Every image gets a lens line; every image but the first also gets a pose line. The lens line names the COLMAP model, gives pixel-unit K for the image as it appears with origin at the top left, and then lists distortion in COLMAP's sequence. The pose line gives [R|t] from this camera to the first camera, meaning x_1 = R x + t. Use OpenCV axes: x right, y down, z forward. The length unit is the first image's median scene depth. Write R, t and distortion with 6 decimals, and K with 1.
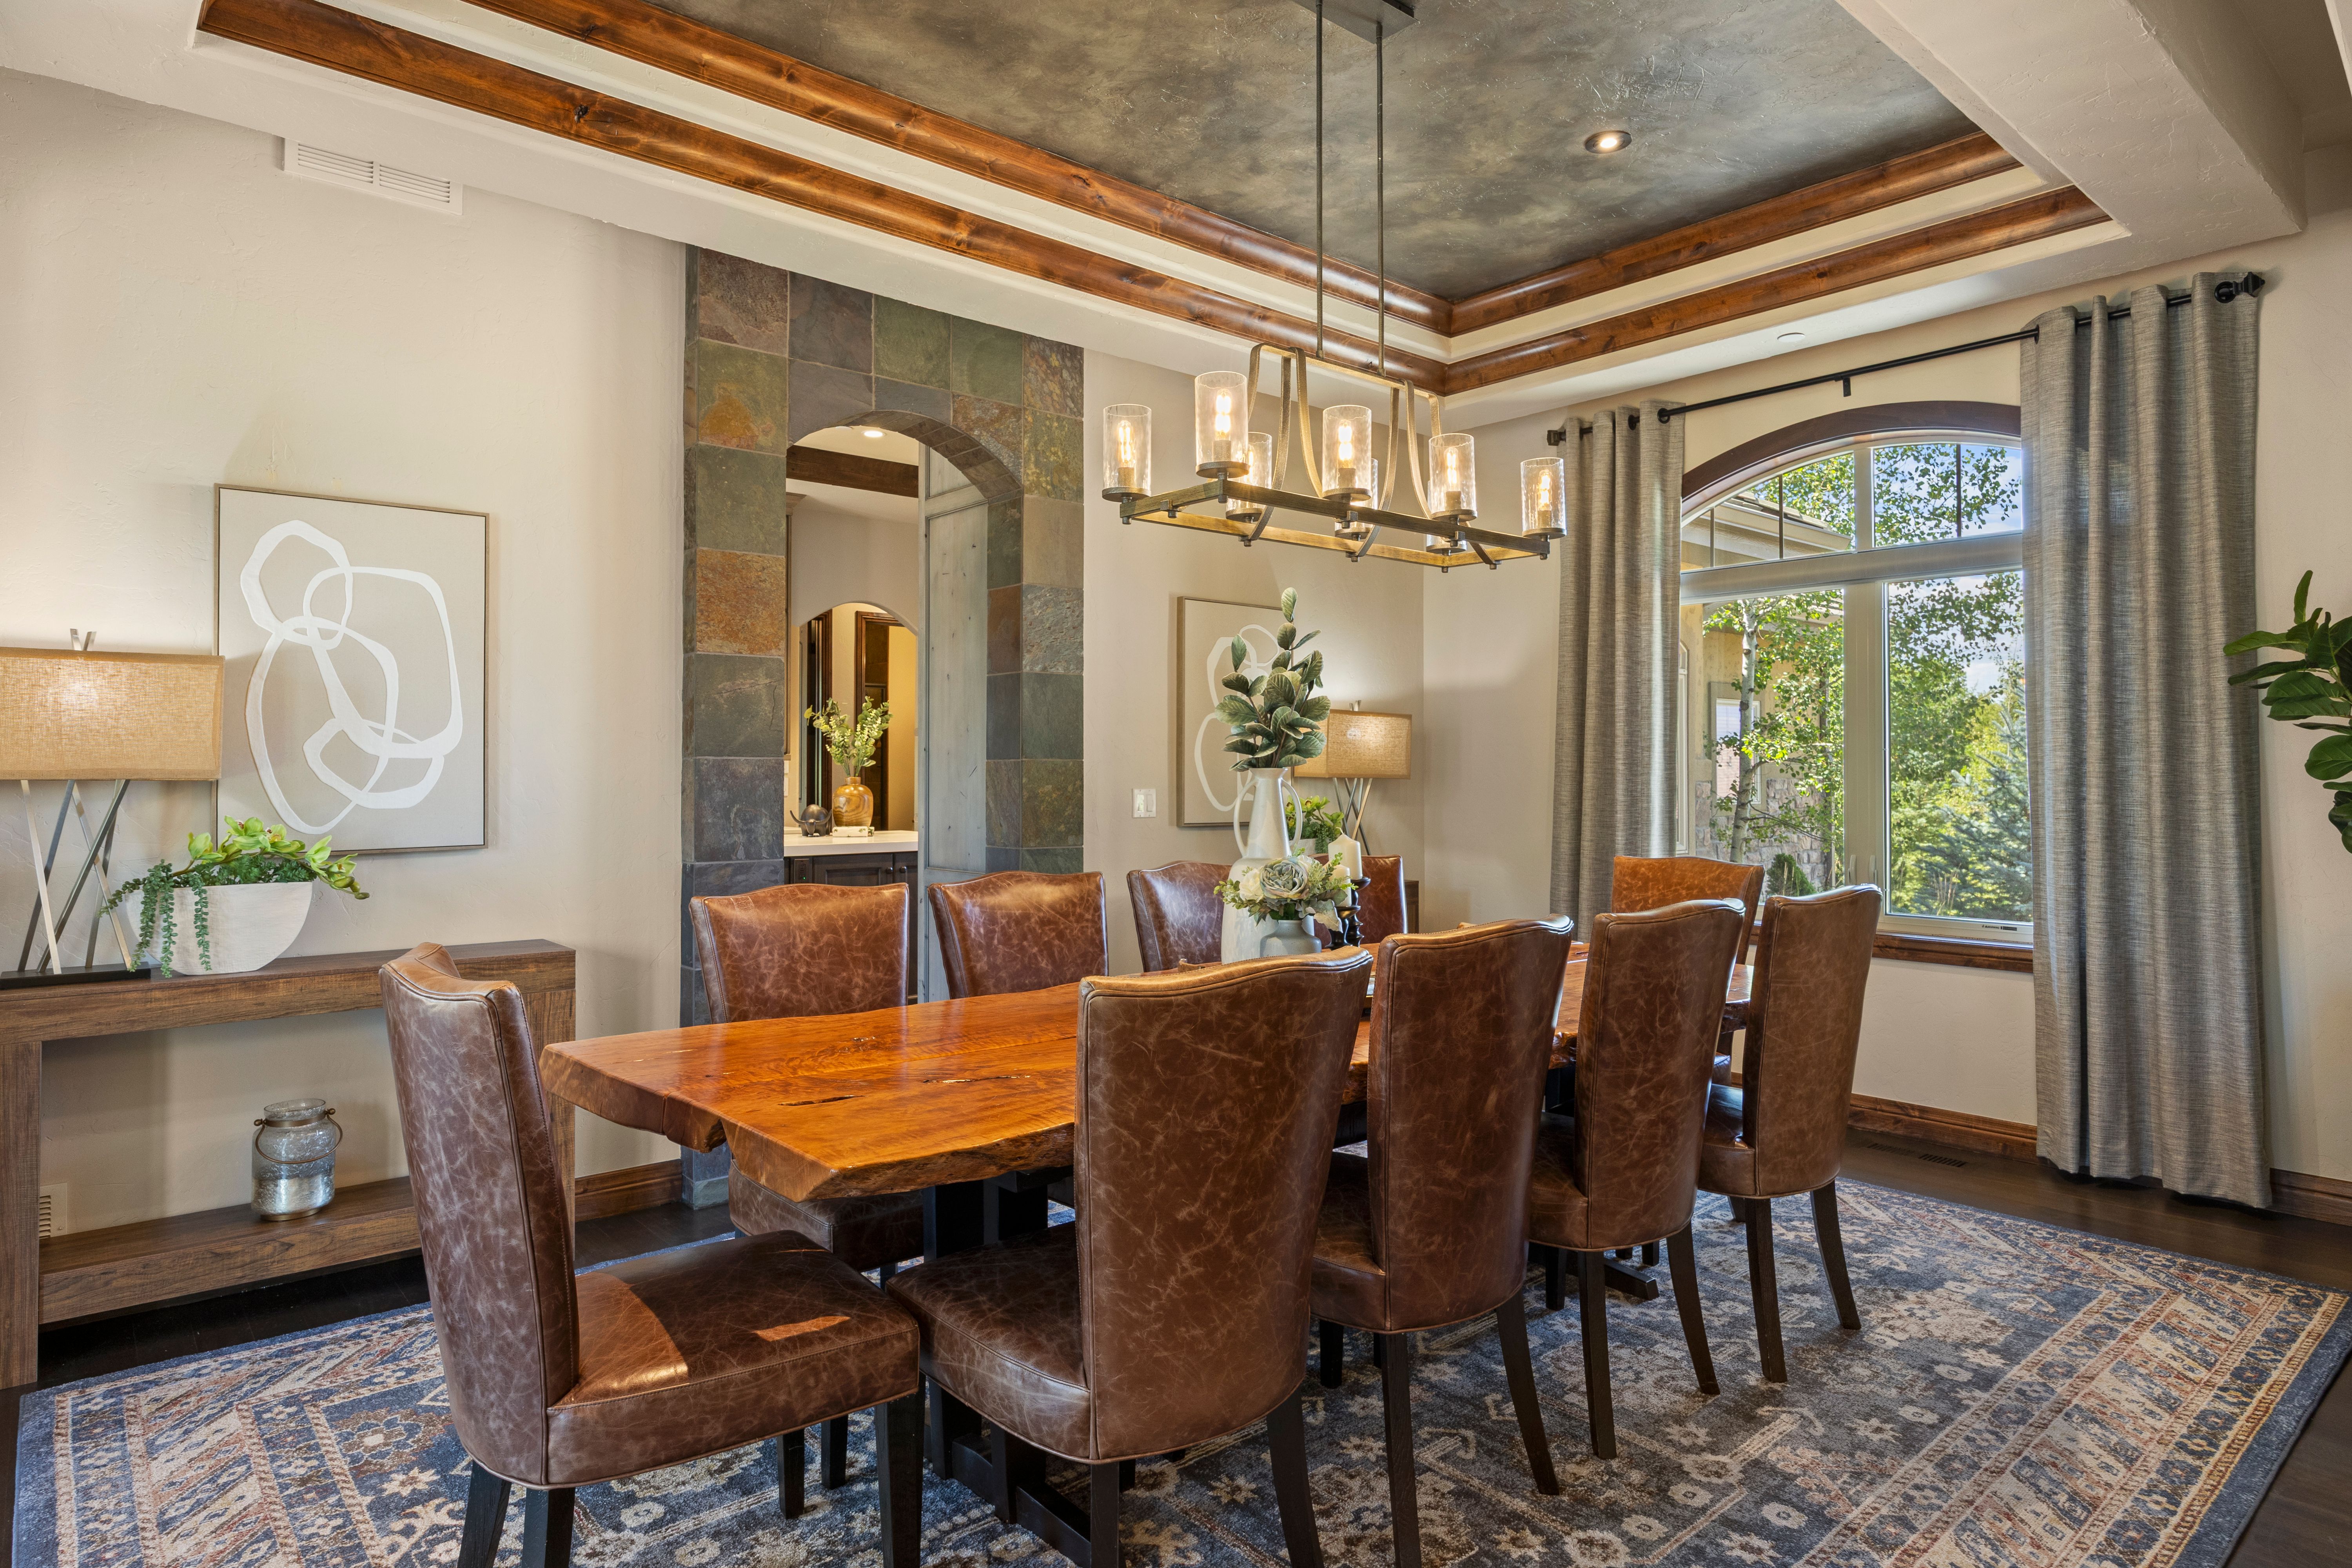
lens RADIAL K [[1311.2, 0, 1214.9], [0, 1311.2, 754.6], [0, 0, 1]] dist [-0.001633, -0.000625]
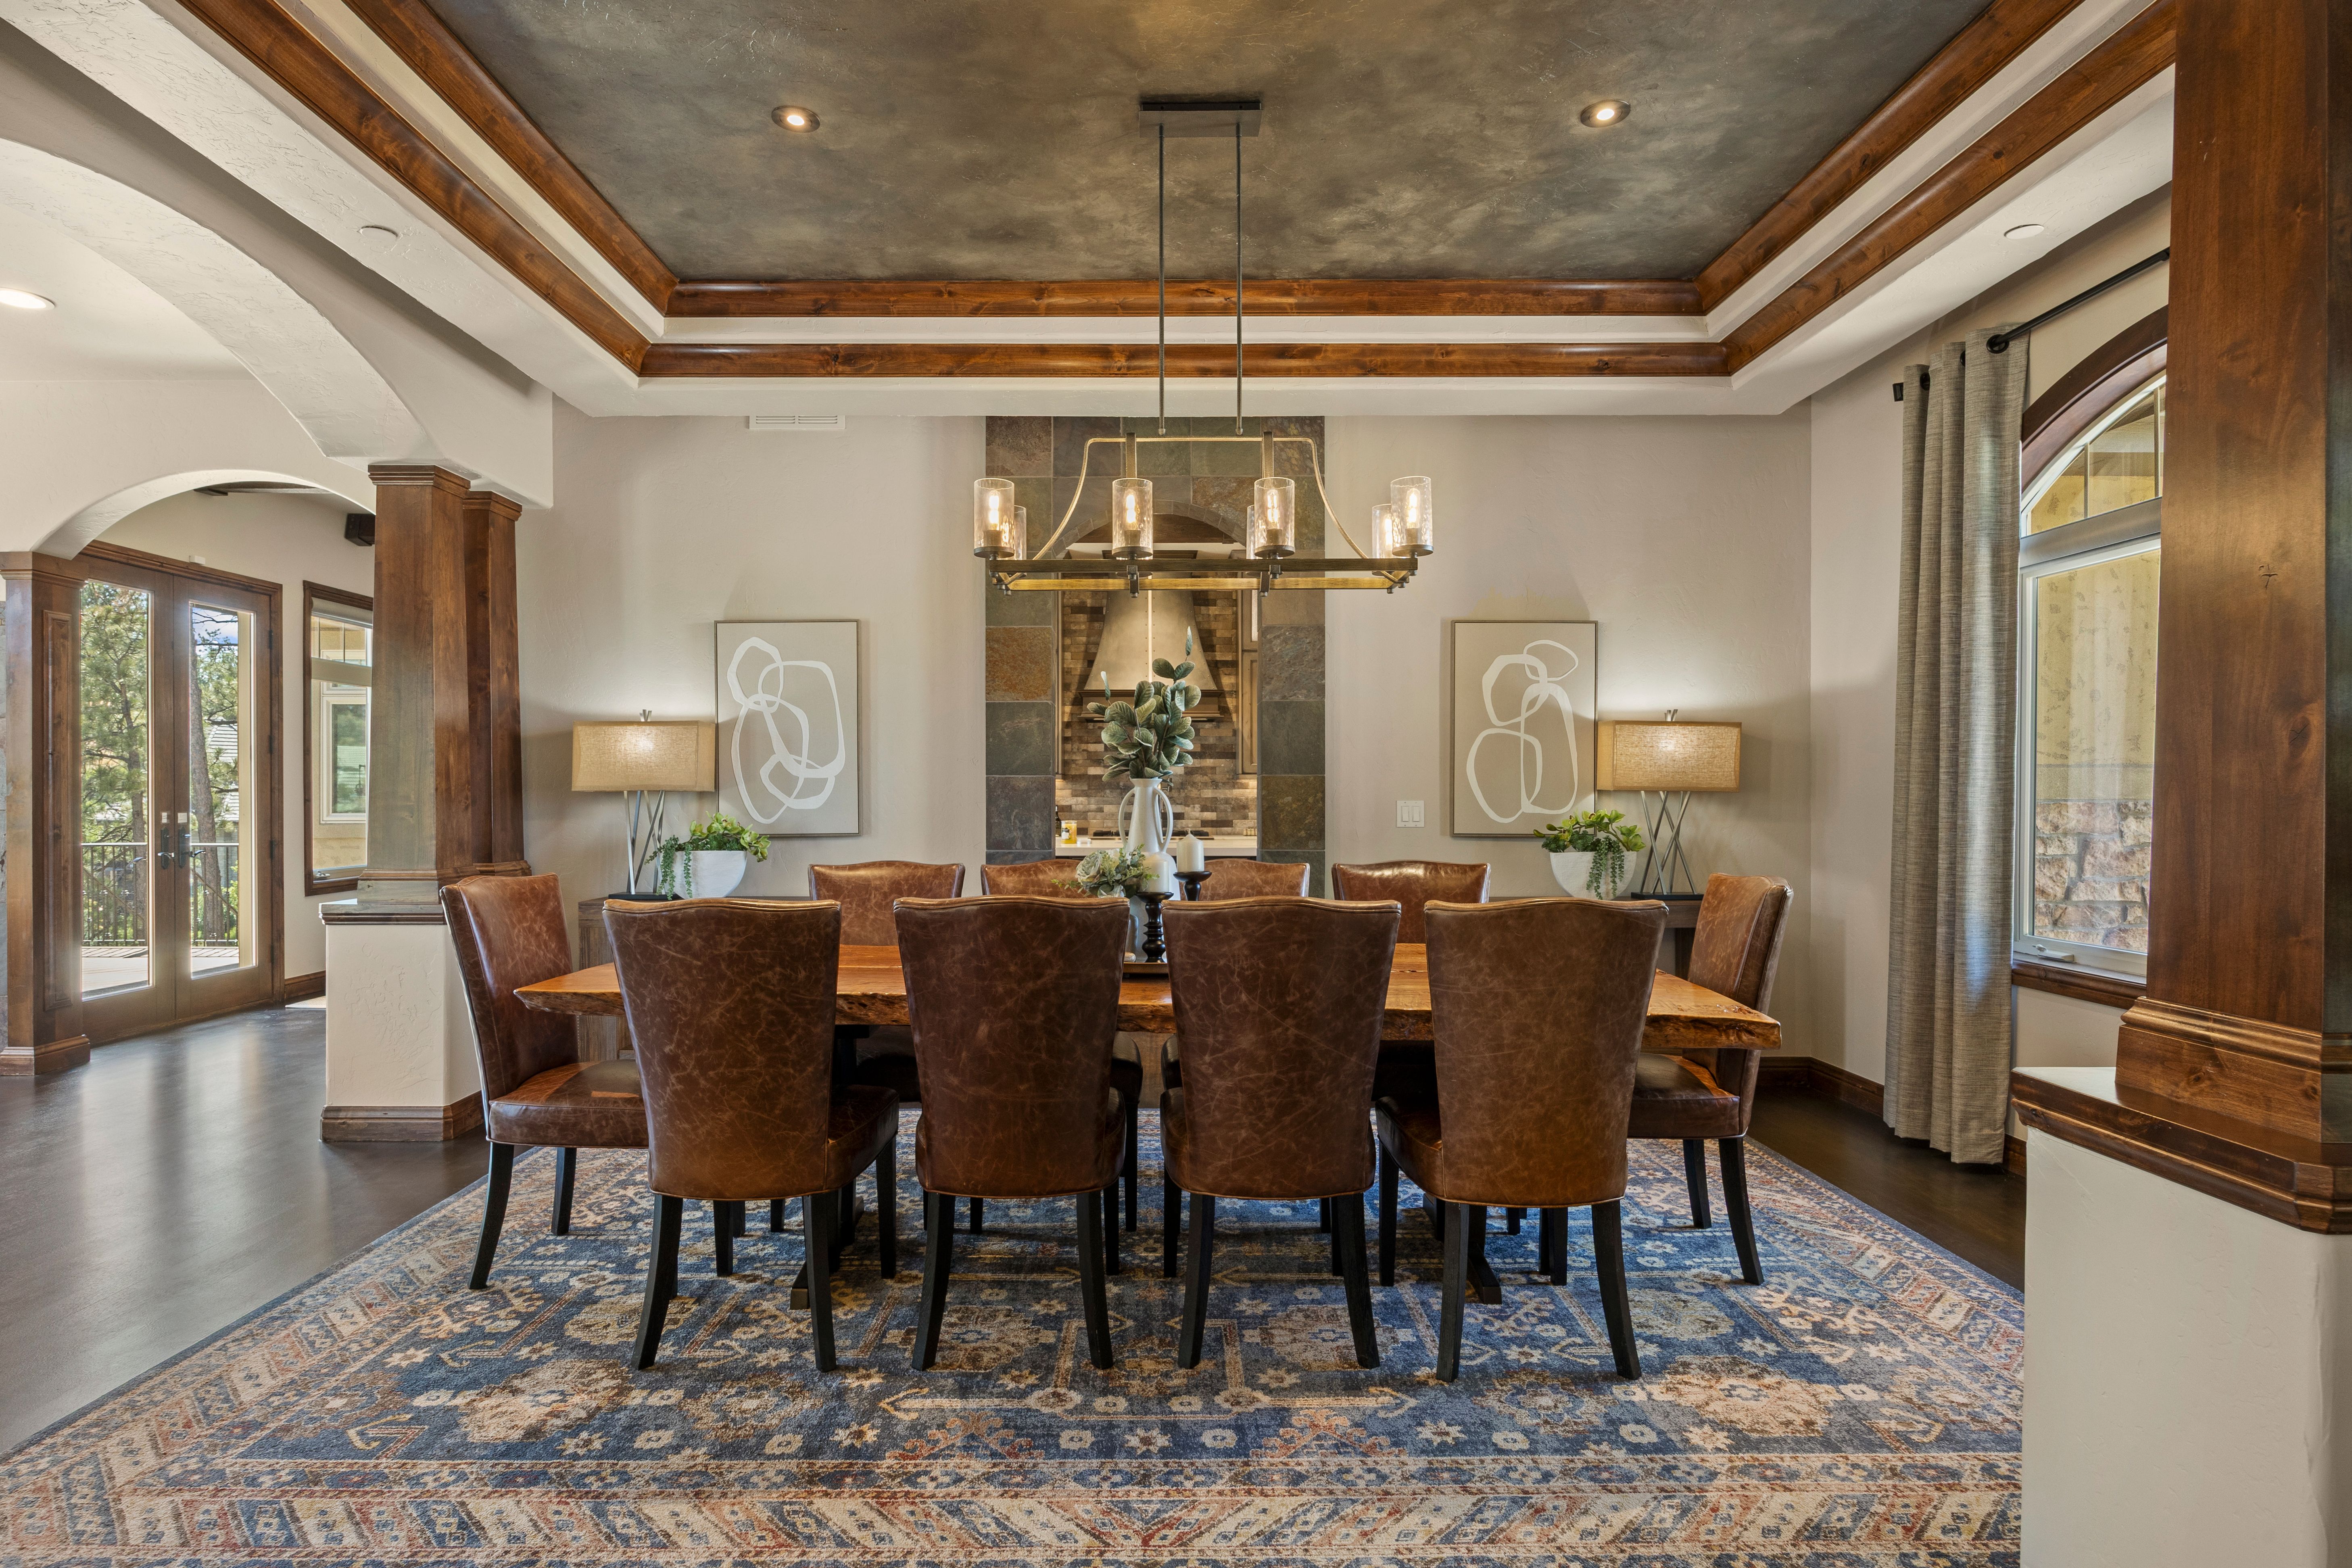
lens RADIAL K [[1258.4, 0, 1162.9], [0, 1258.4, 800.5], [0, 0, 1]] dist [-0.004729, -0.001118]
pose [[0.761574, 0.002054, -0.648074, 0.745924], [0.010959, 0.999811, 0.016047, 0.010830], [0.647985, -0.019323, 0.761408, 0.107517]]
